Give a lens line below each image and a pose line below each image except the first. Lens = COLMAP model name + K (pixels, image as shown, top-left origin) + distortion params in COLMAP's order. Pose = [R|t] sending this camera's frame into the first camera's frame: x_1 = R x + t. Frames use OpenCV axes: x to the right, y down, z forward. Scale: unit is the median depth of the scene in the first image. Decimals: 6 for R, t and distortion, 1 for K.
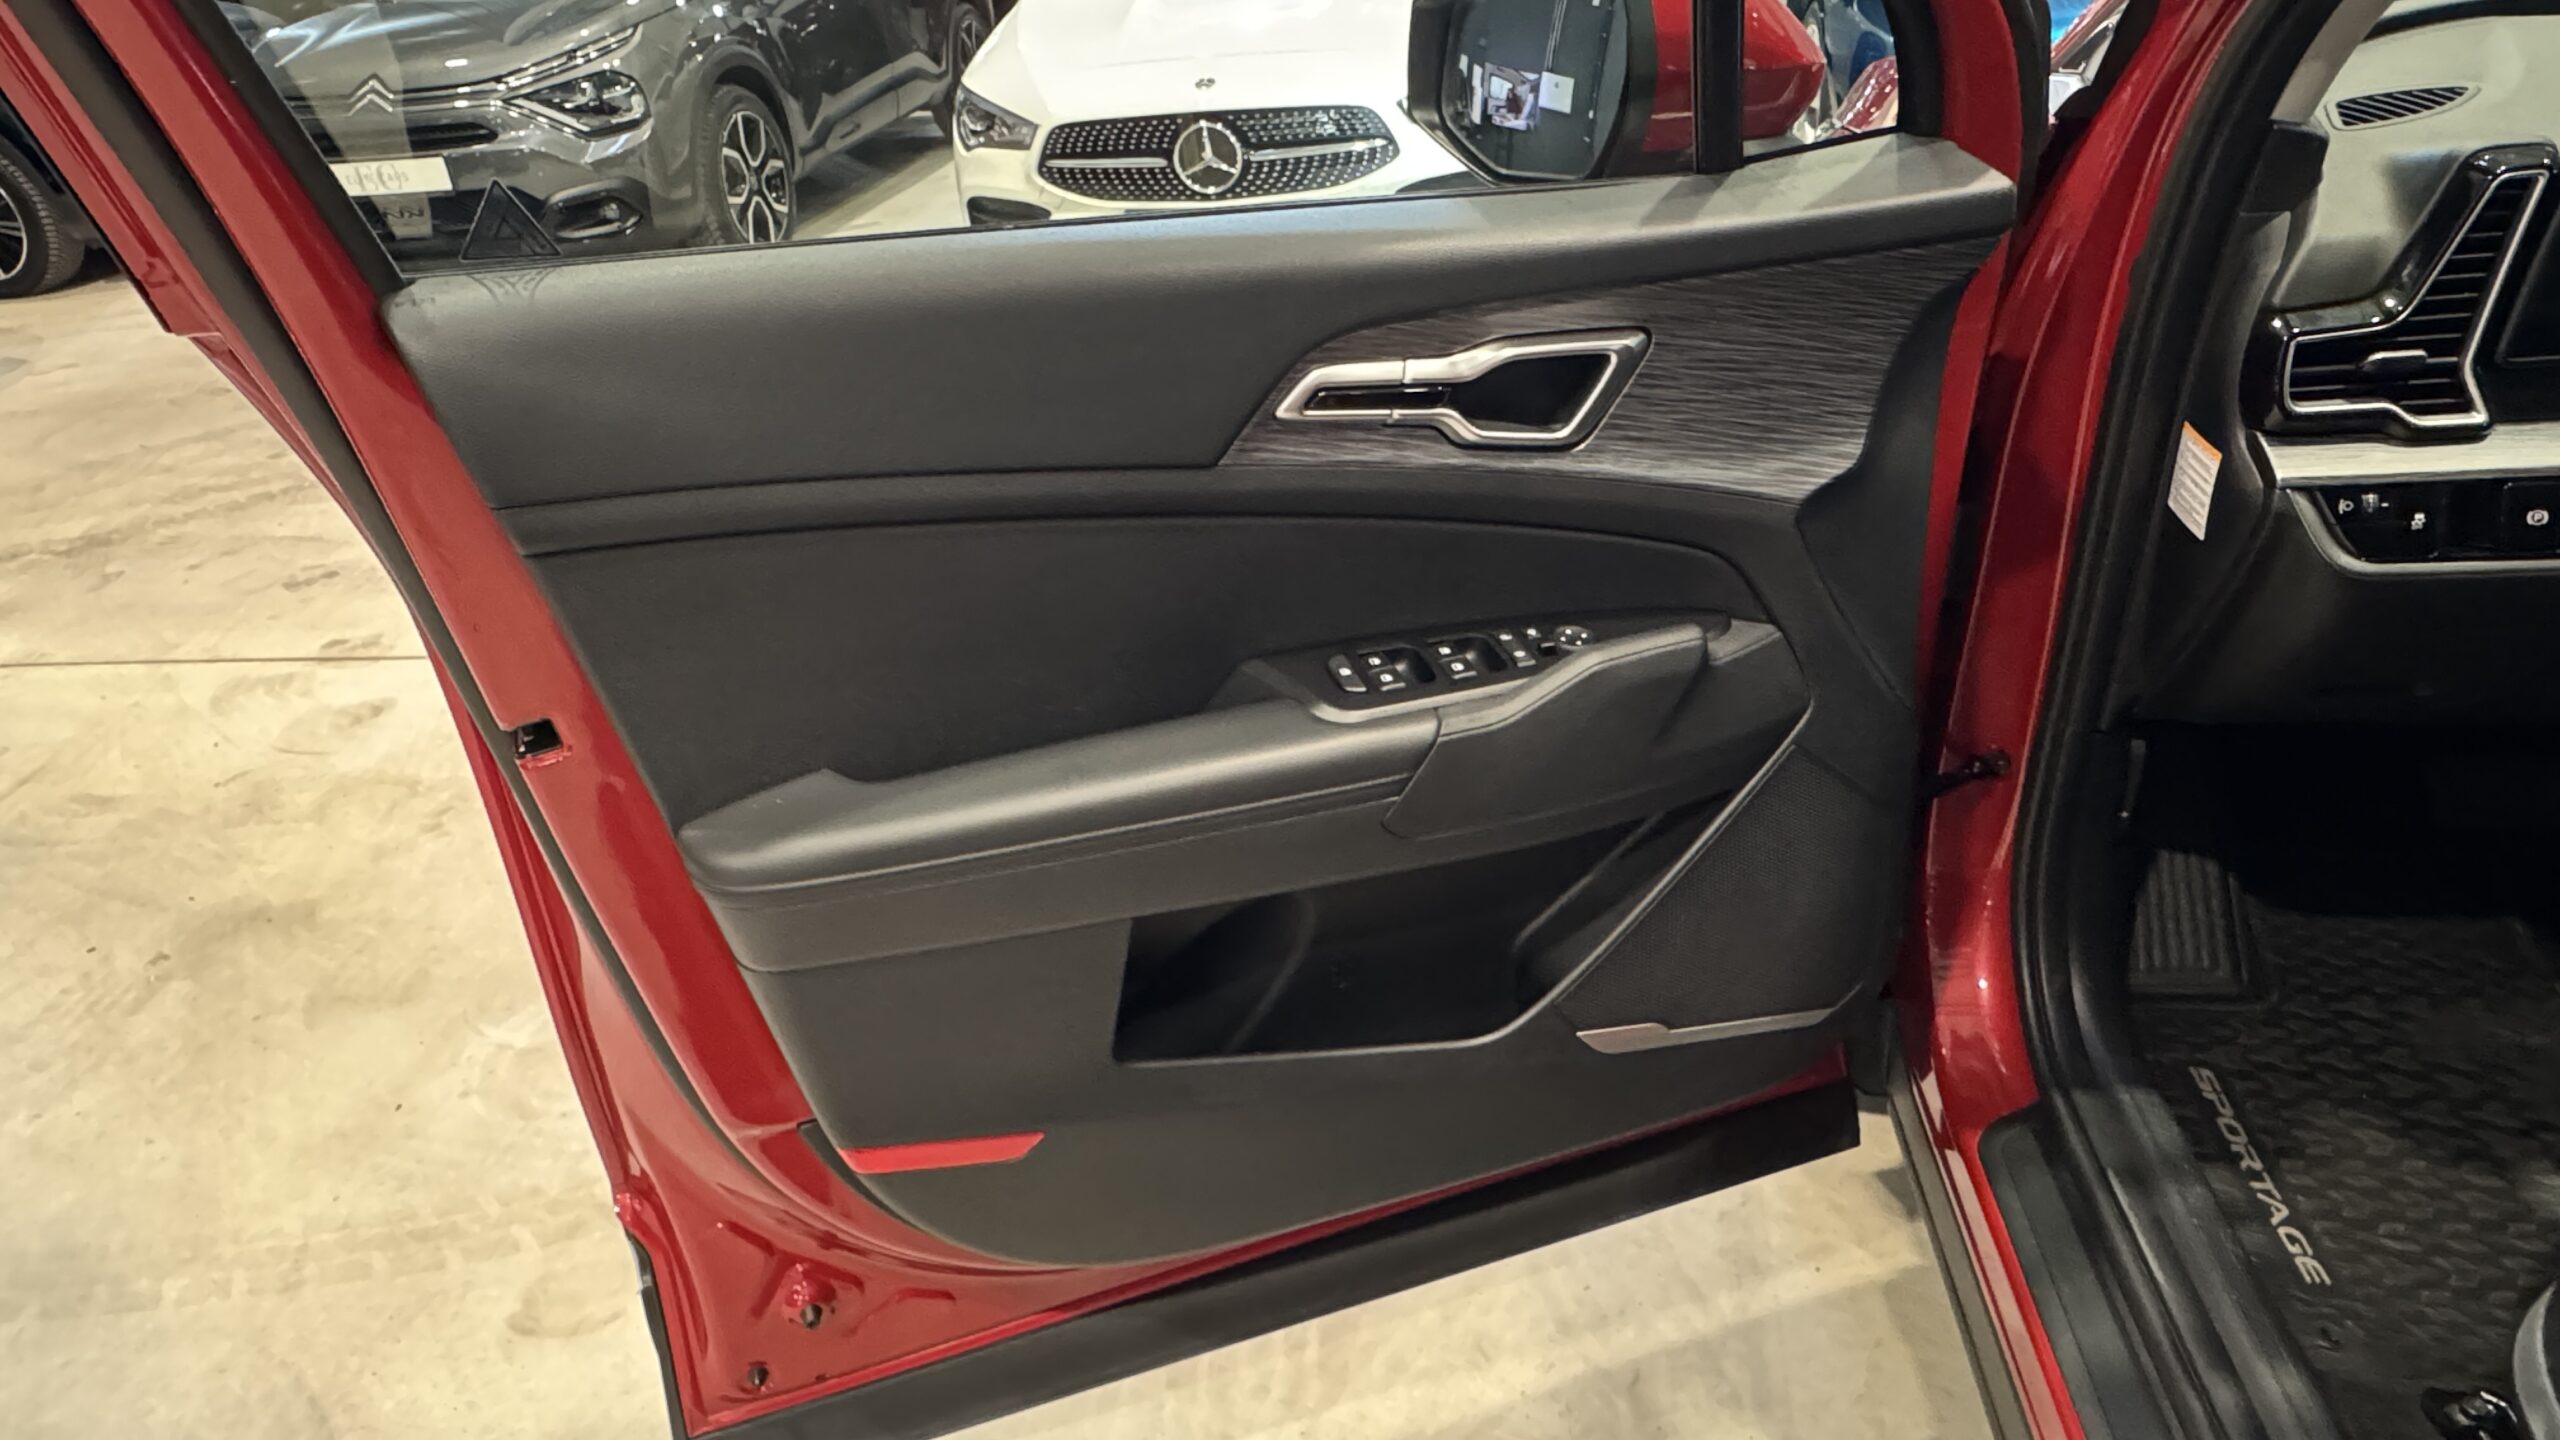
lens RADIAL K [[1642.7, 0, 1226.5], [0, 1642.7, 733.0], [0, 0, 1]] dist [-0.004731, 0.007262]
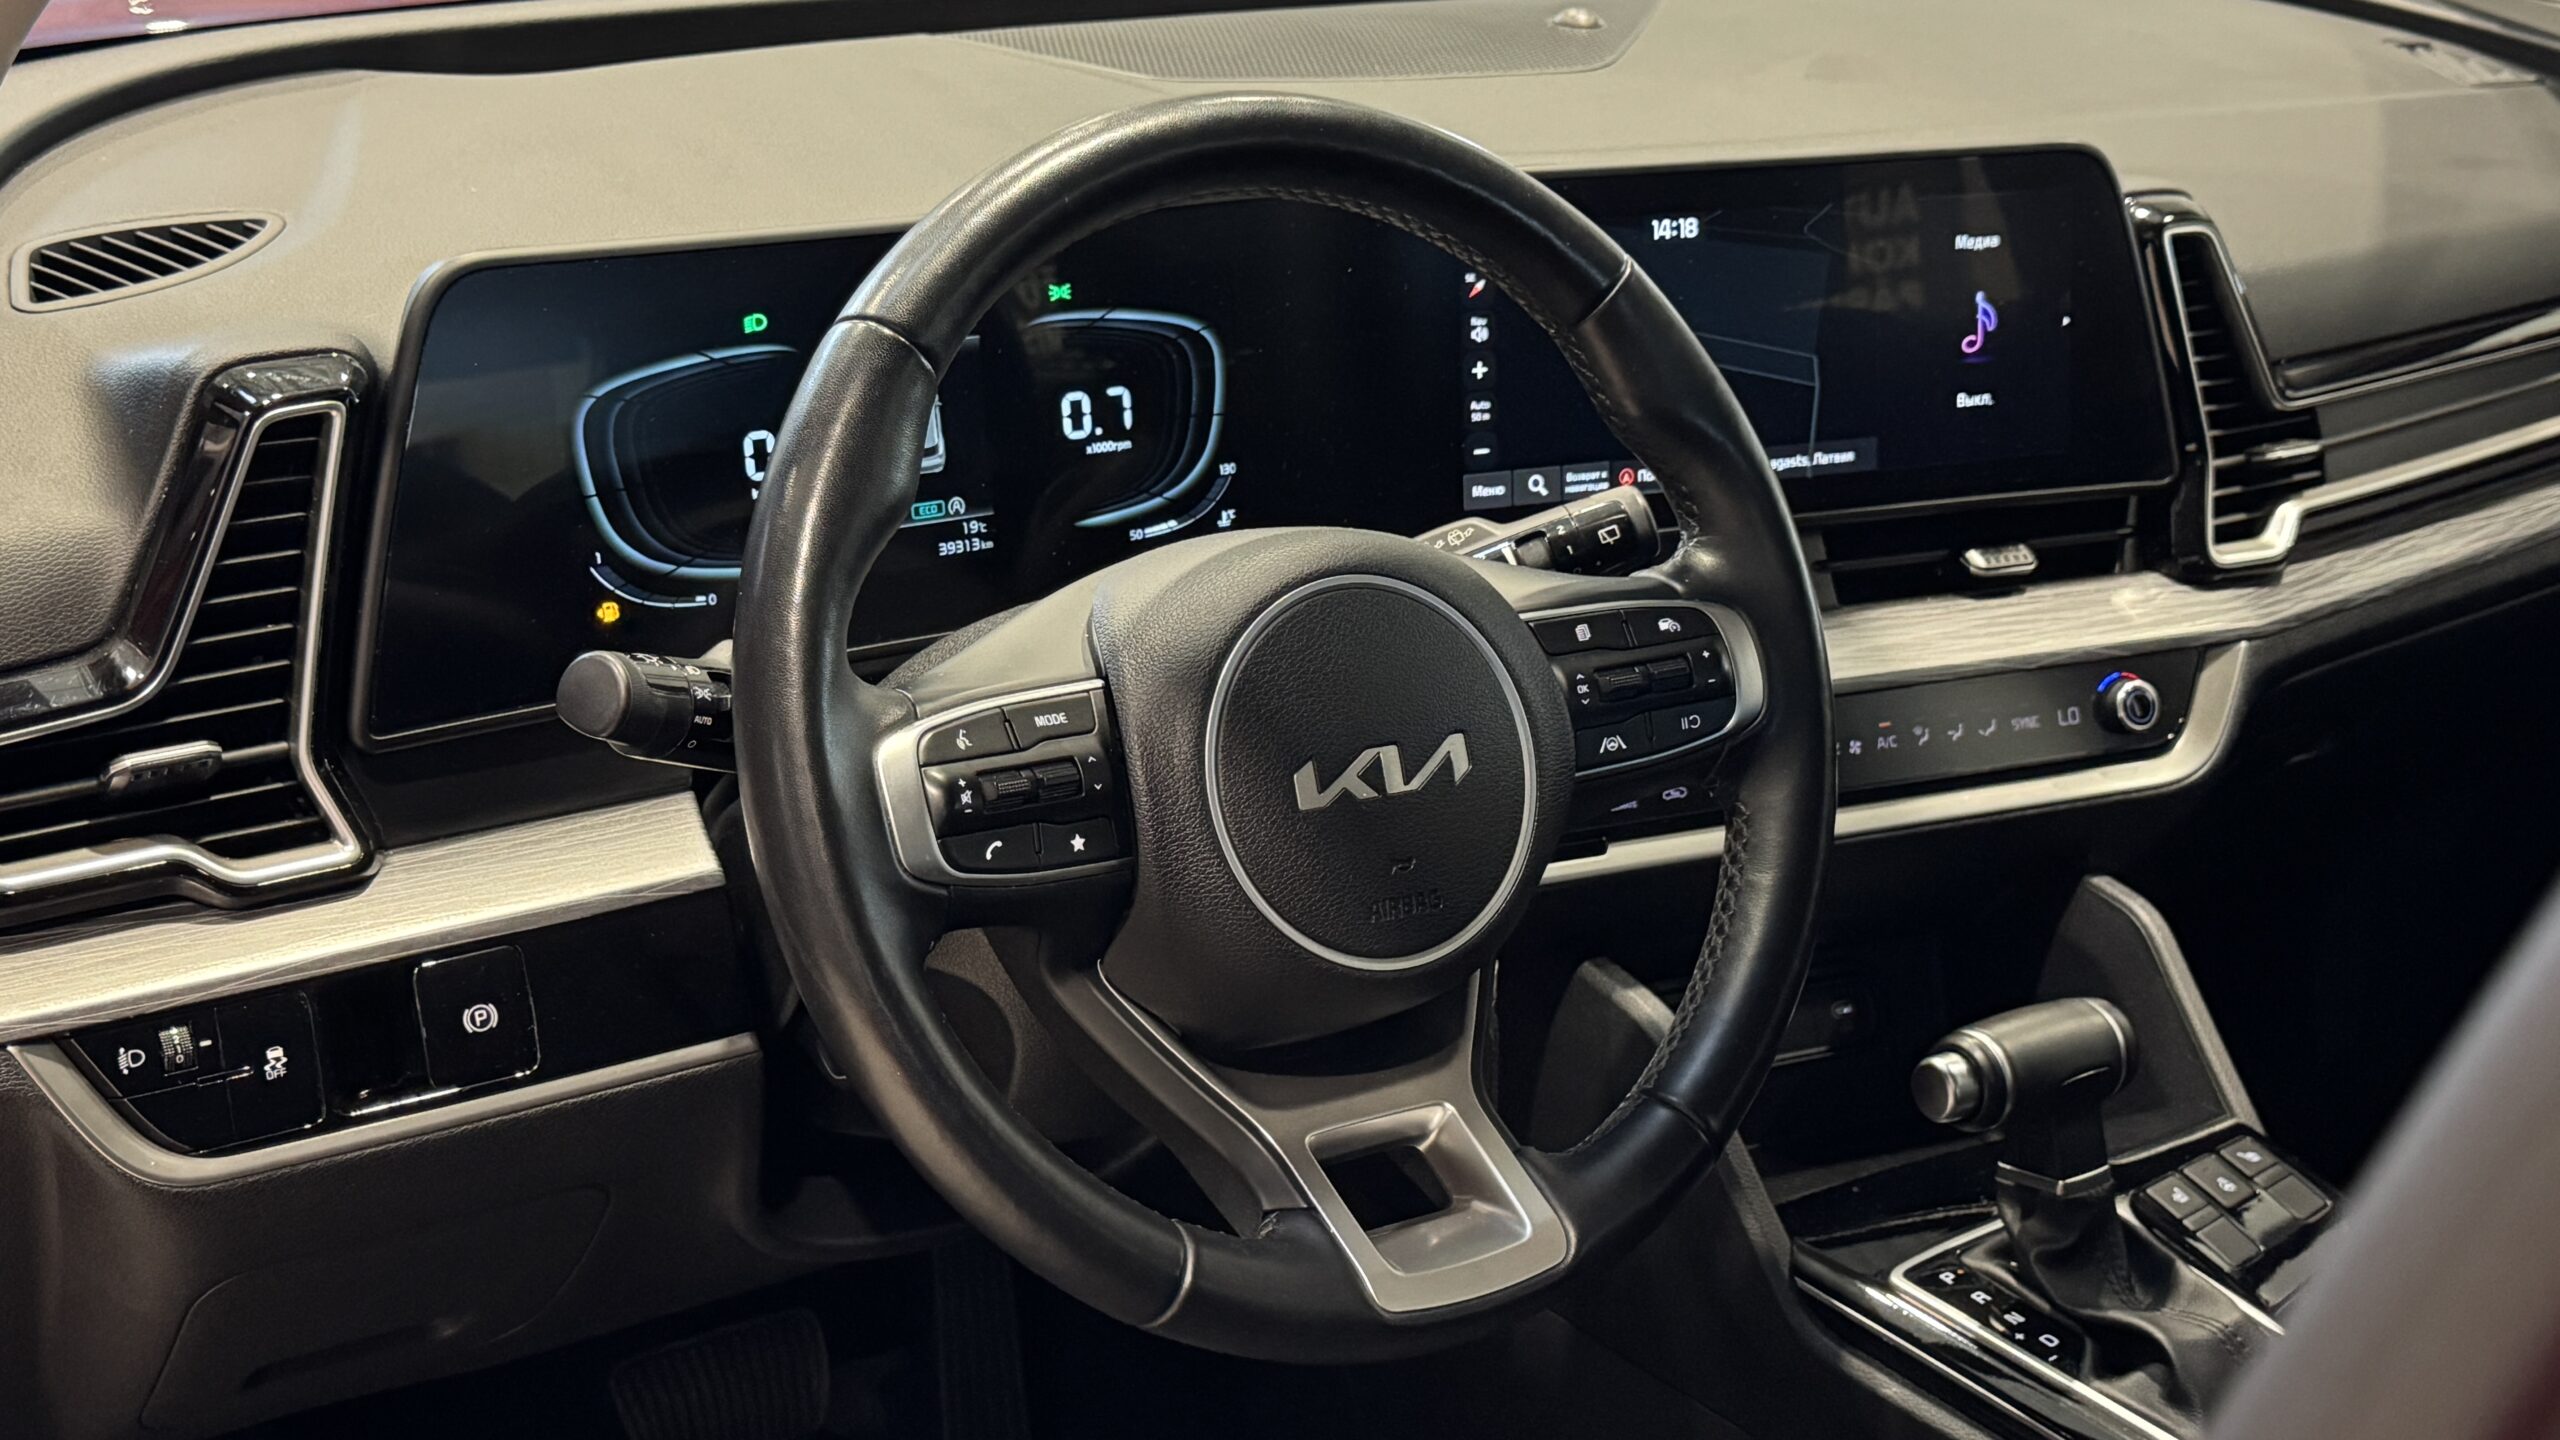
lens RADIAL K [[3281.7, 0, 1264.9], [0, 3281.7, 716.8], [0, 0, 1]] dist [0.124083, 0.000000]
pose [[0.757106, -0.116812, 0.642764, 0.303994], [0.210609, 0.974997, -0.070884, -0.095169], [-0.618413, 0.189039, 0.762778, 0.001127]]
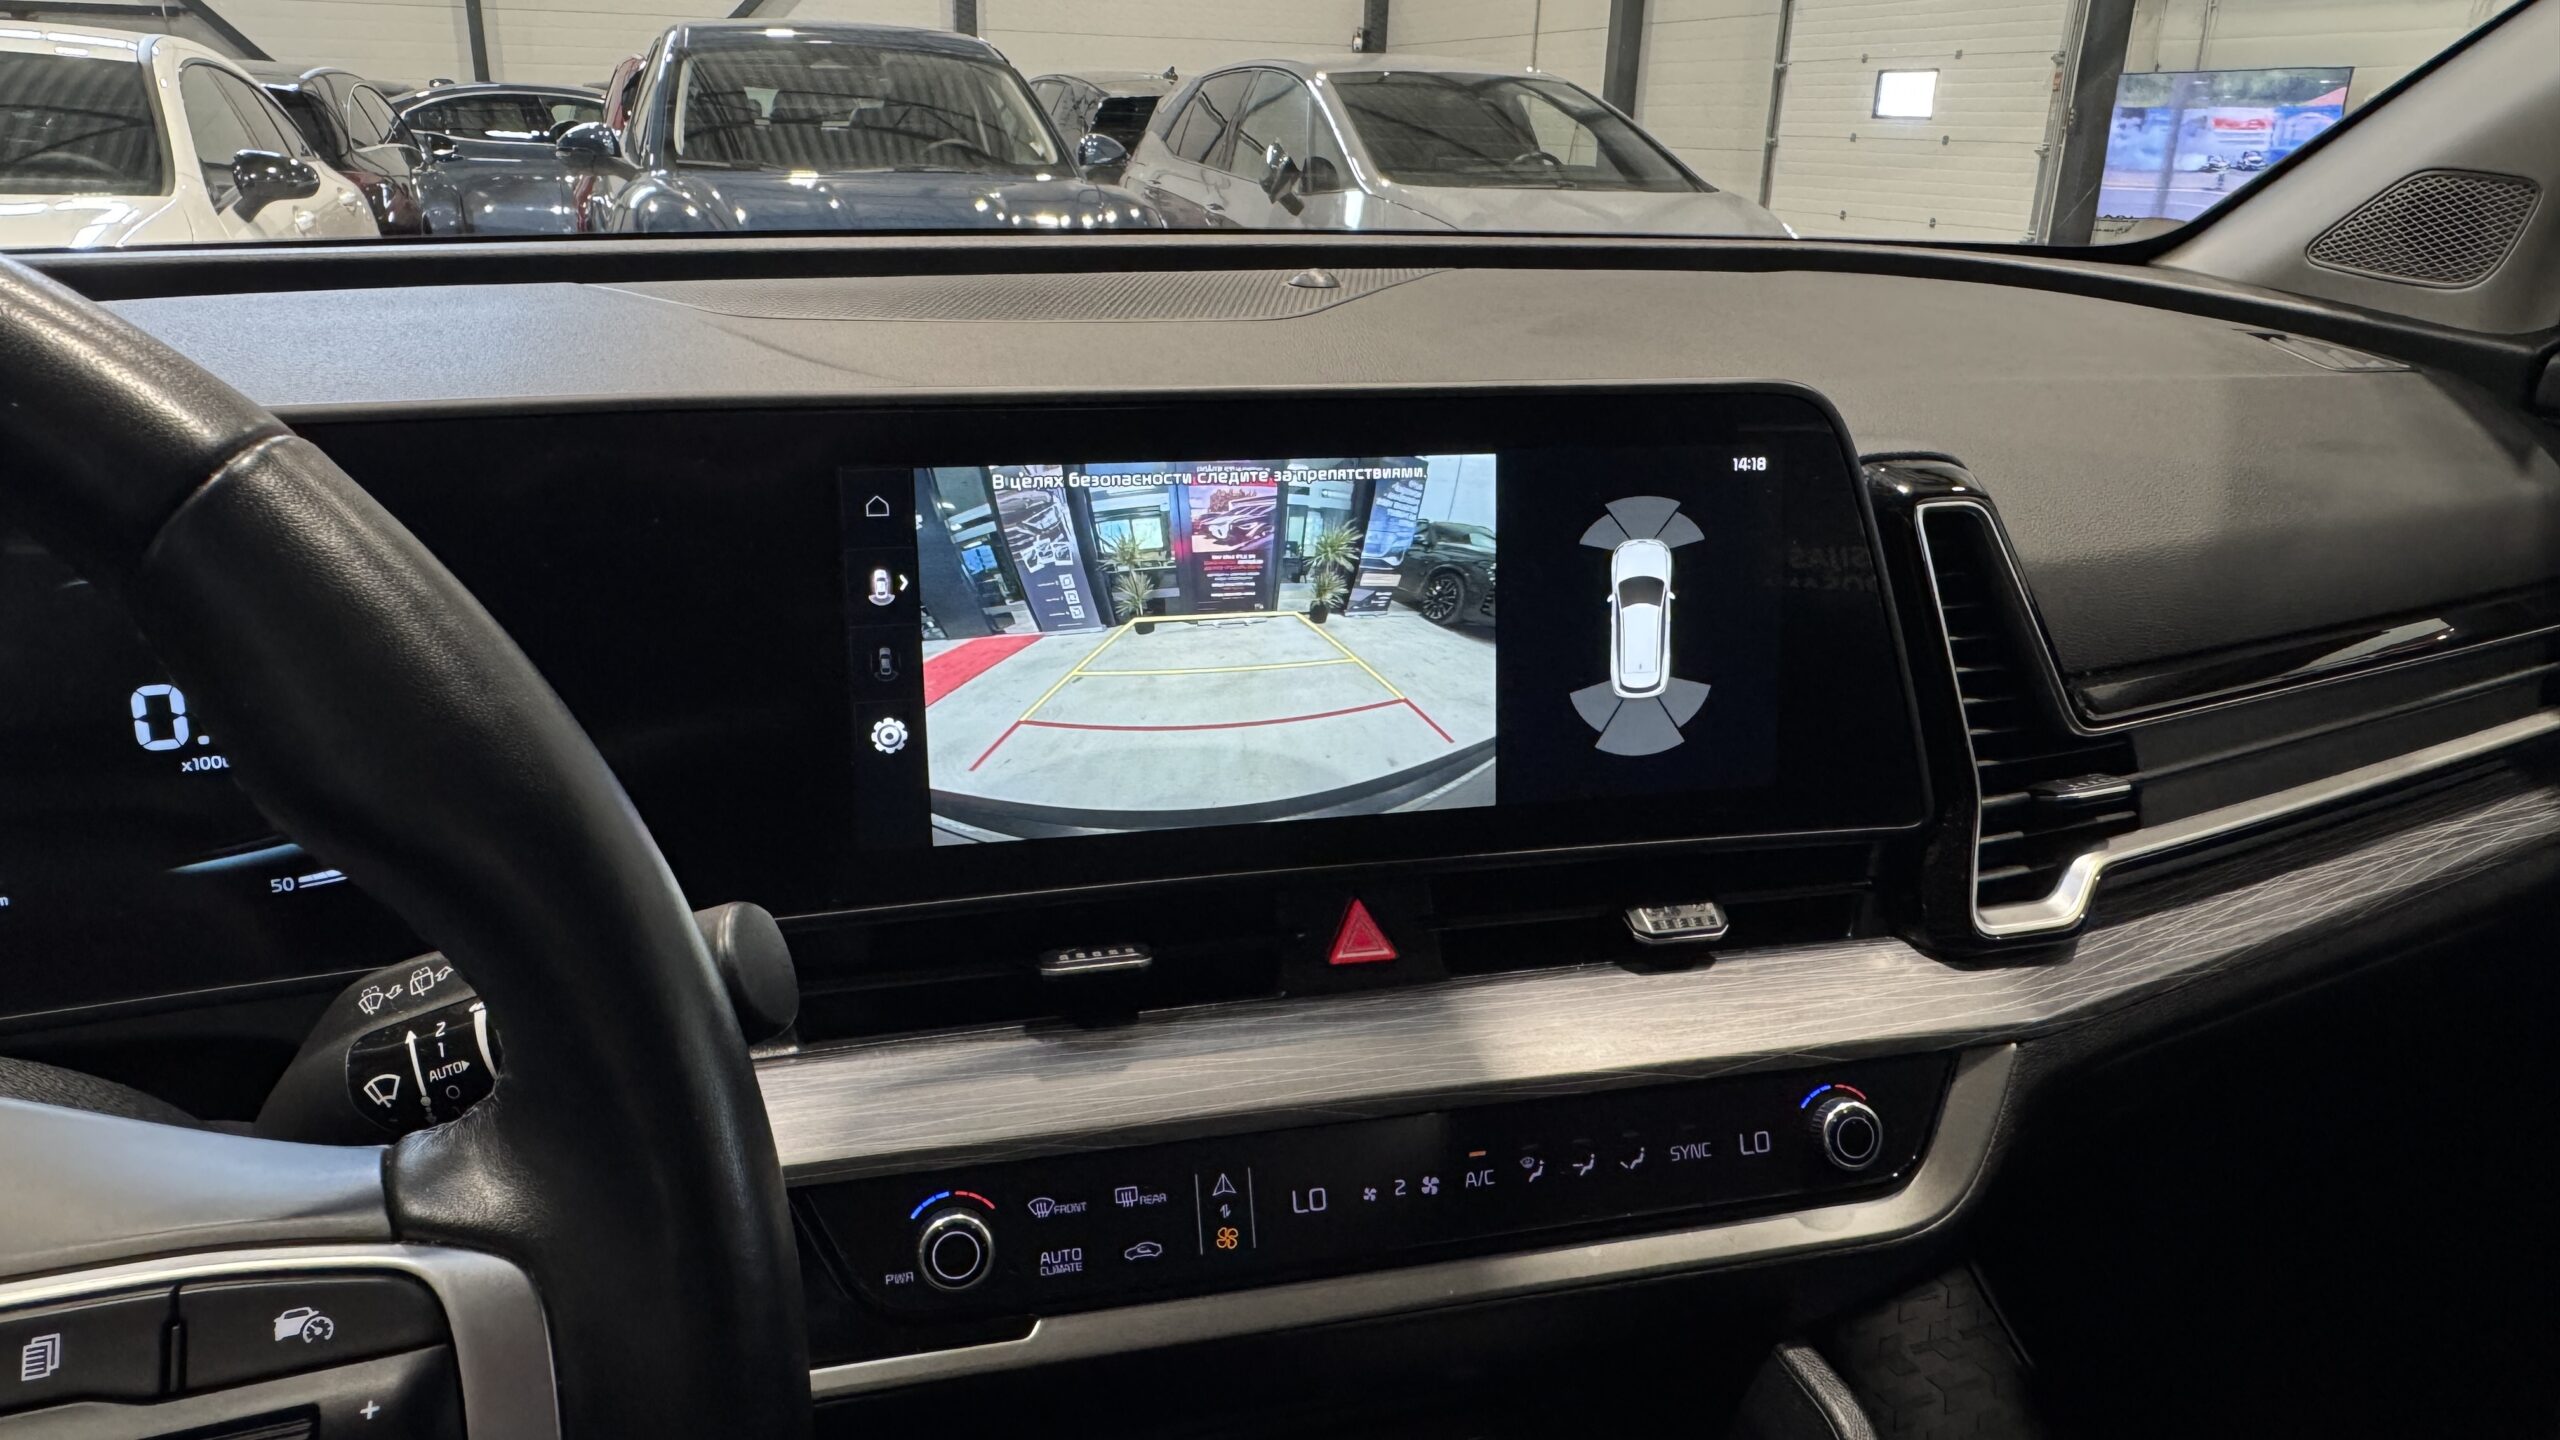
lens RADIAL K [[1642.7, 0, 1220.5], [0, 1642.7, 697.8], [0, 0, 1]] dist [-0.004731, 0.007262]
pose [[0.885381, -0.054837, 0.461621, 1.072103], [0.138731, 0.978936, -0.149793, -0.205463], [-0.443683, 0.196665, 0.874338, 0.446529]]
